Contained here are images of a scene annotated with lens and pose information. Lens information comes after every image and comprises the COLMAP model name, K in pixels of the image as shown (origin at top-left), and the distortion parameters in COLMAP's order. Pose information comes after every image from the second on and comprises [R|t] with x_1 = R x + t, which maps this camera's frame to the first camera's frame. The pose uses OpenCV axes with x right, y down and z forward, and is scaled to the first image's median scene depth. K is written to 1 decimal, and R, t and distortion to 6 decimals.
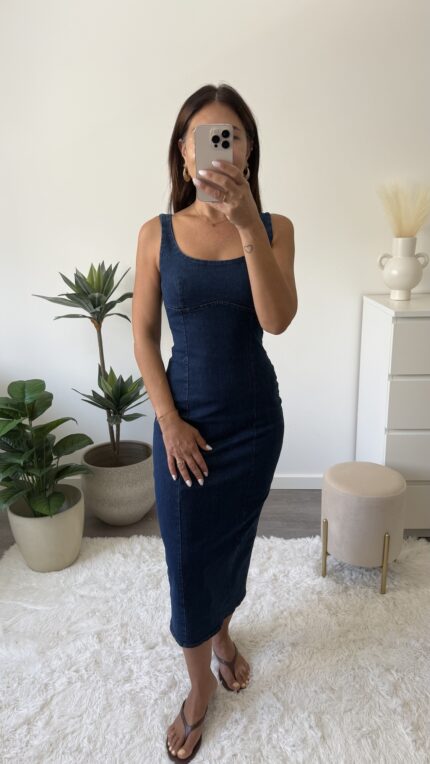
lens RADIAL K [[557.7, 0, 215.0], [0, 557.7, 382.0], [0, 0, 1]] dist [0.002152, 0.001764]
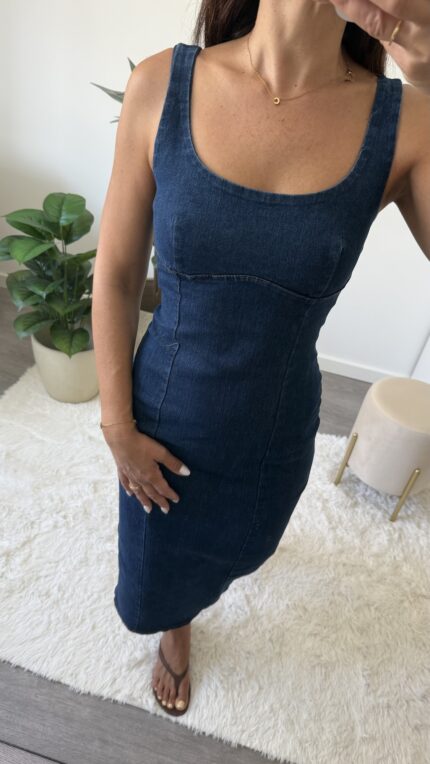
lens RADIAL K [[509.5, 0, 215.0], [0, 509.5, 382.0], [0, 0, 1]] dist [0.071787, -0.113660]
pose [[0.960198, 0.268726, -0.076194, 0.019596], [-0.222195, 0.900158, 0.374627, -0.111787], [0.169259, -0.342787, 0.924039, 0.267002]]
